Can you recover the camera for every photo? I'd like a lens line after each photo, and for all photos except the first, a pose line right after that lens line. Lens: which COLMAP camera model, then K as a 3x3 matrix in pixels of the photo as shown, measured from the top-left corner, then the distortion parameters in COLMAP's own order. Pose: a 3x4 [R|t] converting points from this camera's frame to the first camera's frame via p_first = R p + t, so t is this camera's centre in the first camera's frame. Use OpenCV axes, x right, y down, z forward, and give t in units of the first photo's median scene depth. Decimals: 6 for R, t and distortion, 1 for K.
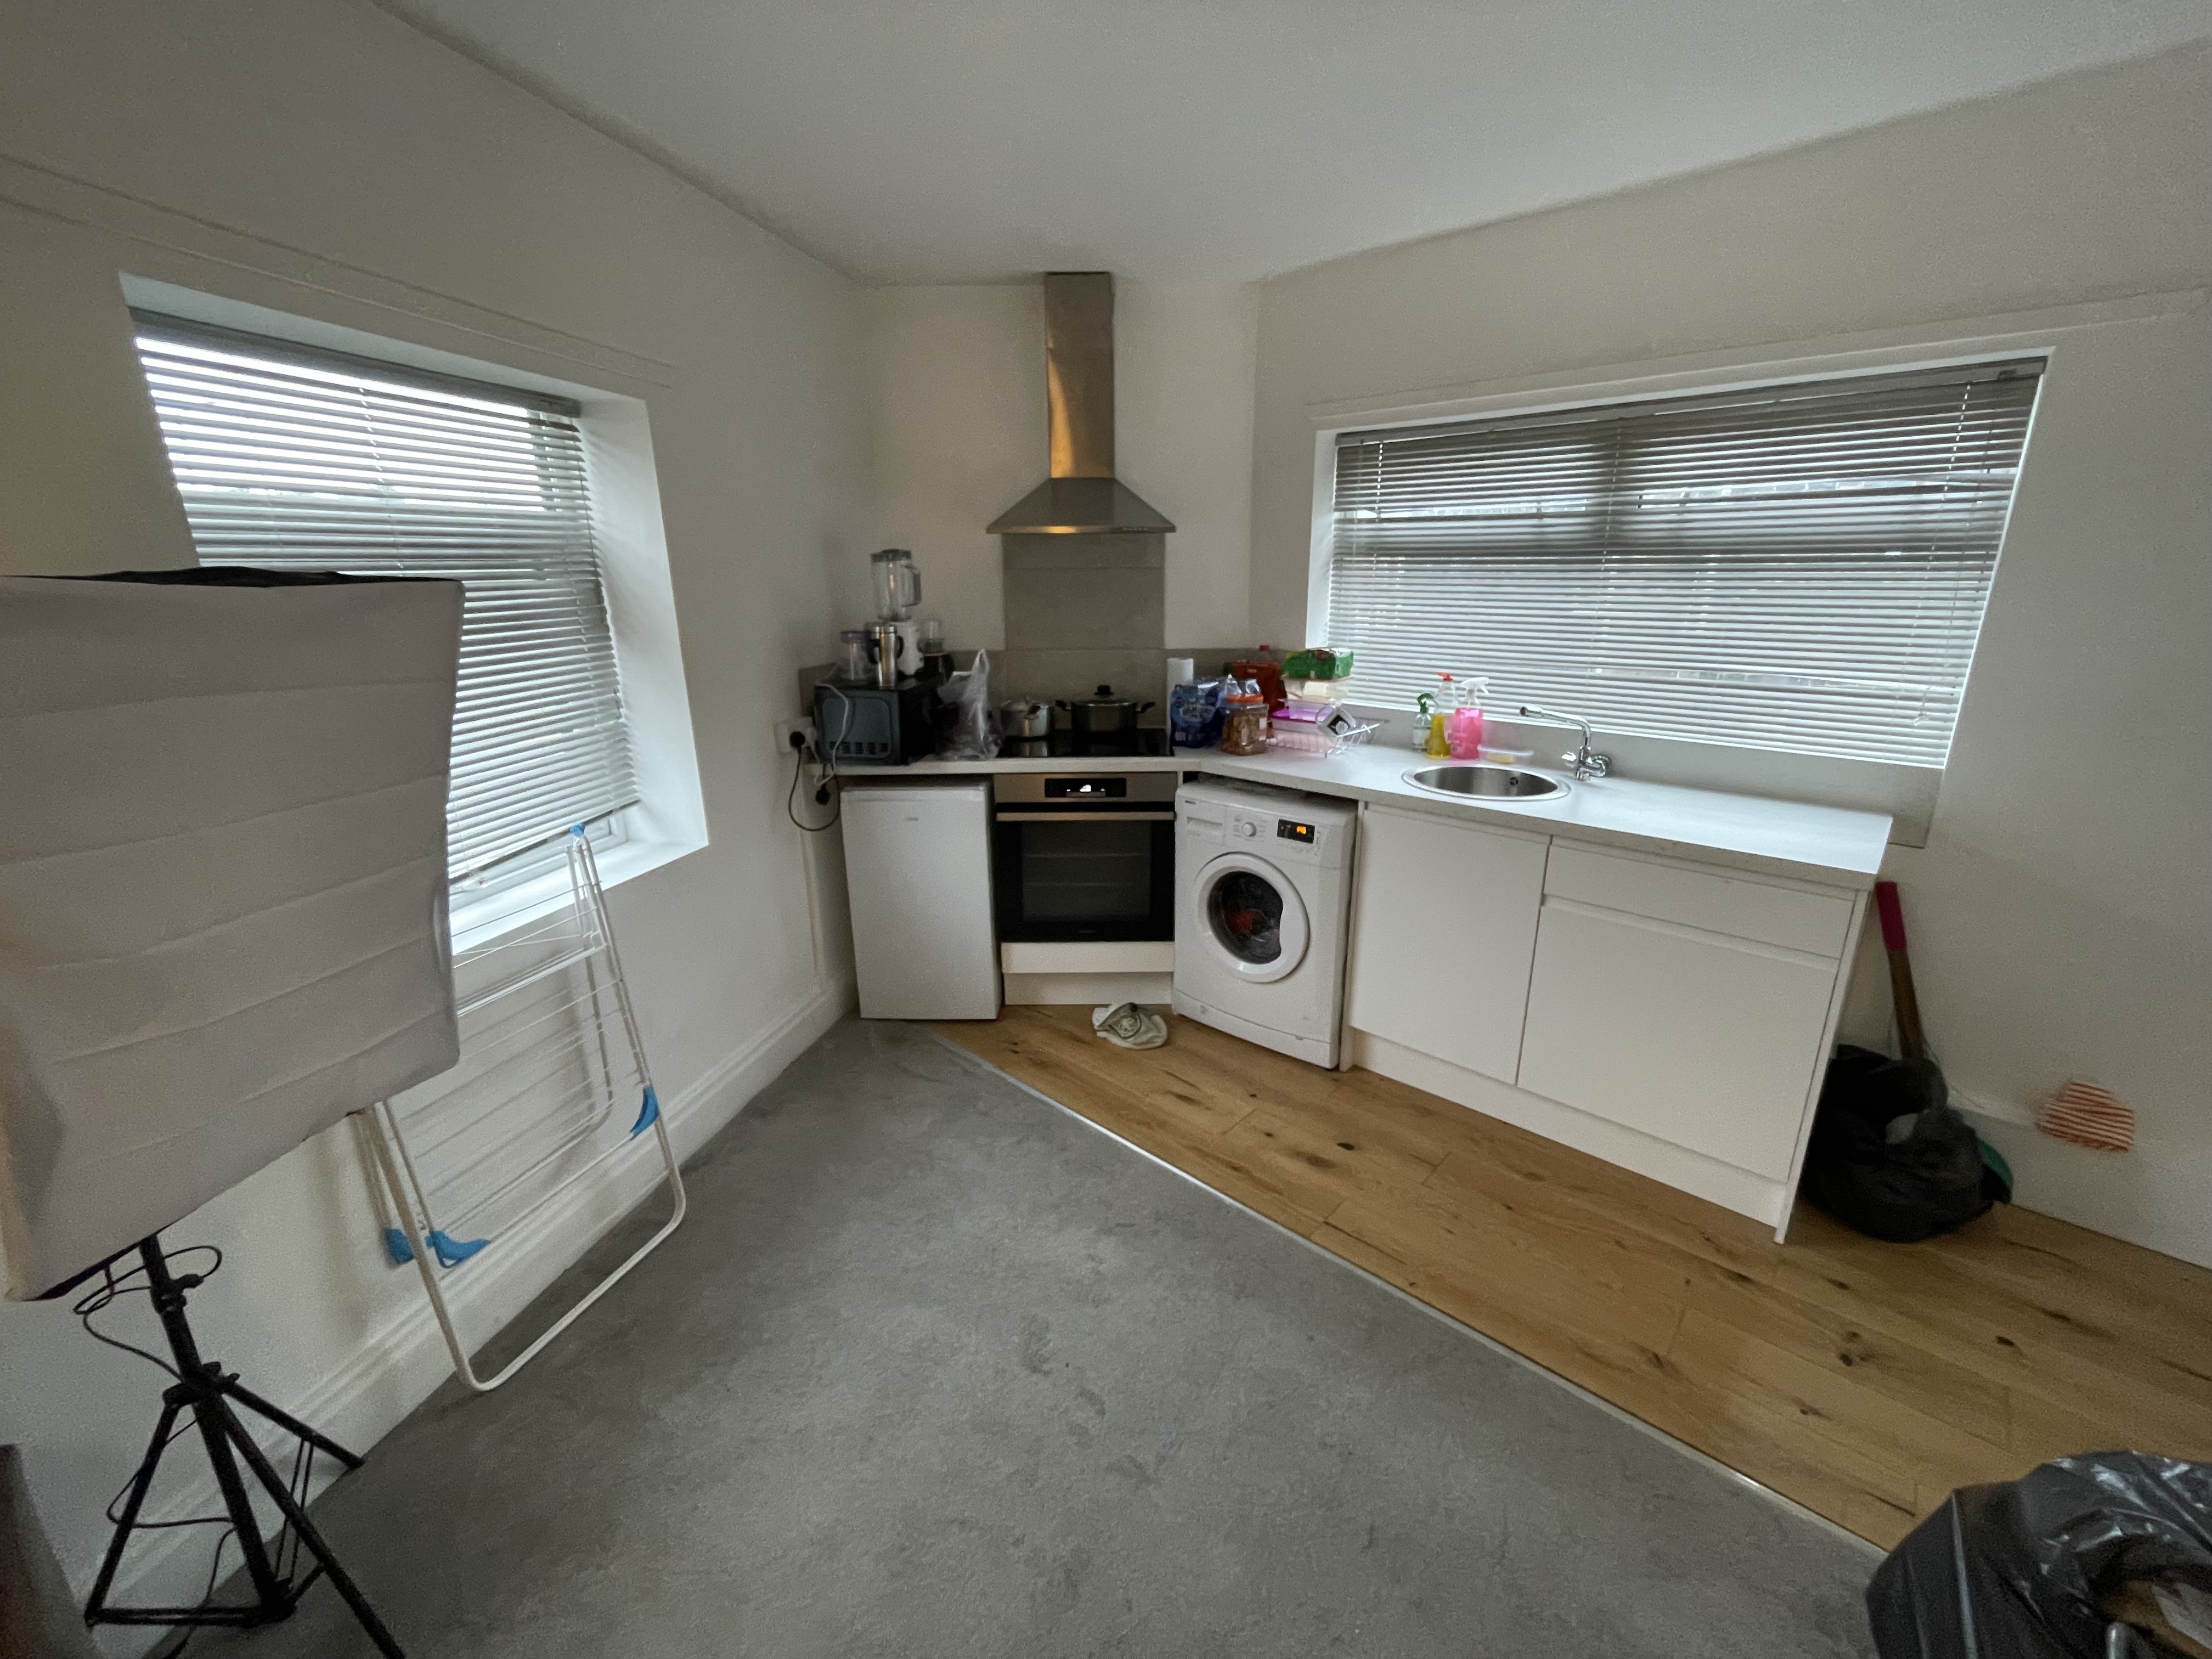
lens RADIAL K [[909.6, 0, 1106.0], [0, 909.6, 829.5], [0, 0, 1]] dist [-0.003494, -0.000035]
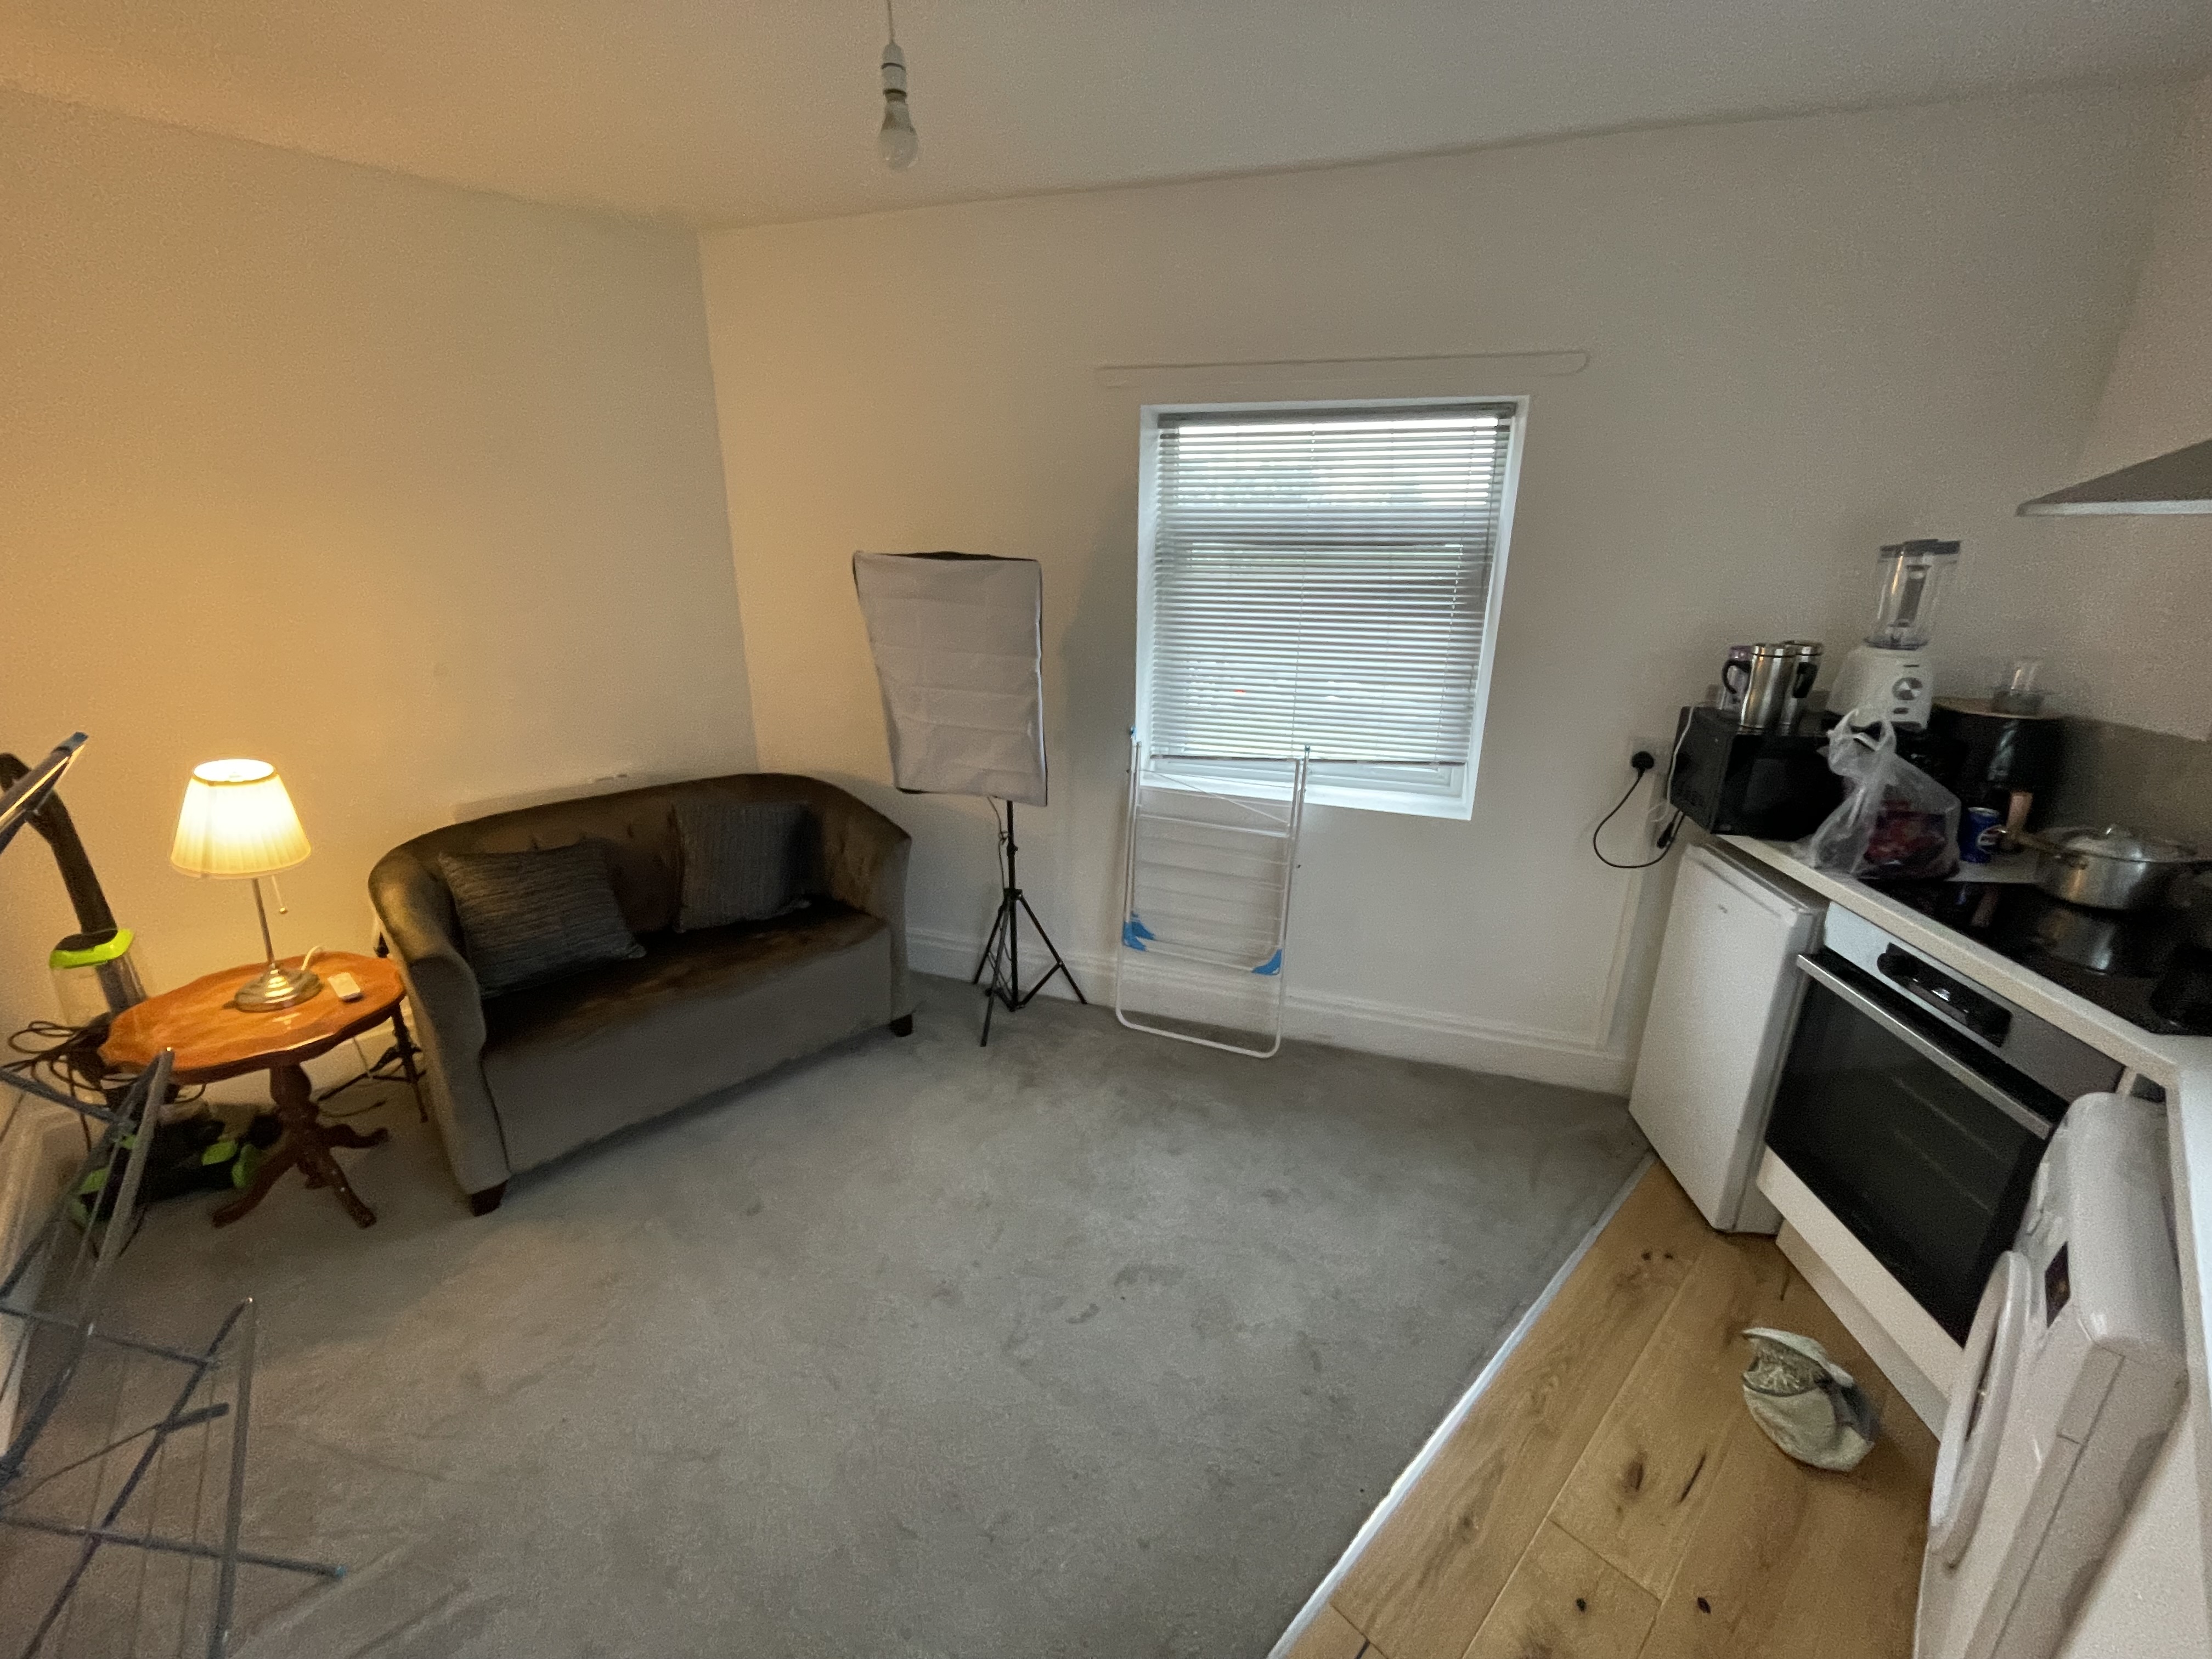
lens RADIAL K [[909.6, 0, 1106.0], [0, 909.6, 829.5], [0, 0, 1]] dist [-0.003494, -0.000035]
pose [[-0.084214, 0.320296, -0.943567, 0.518537], [-0.287435, 0.898870, 0.330777, -0.175729], [0.954091, 0.299071, 0.016367, 0.506630]]
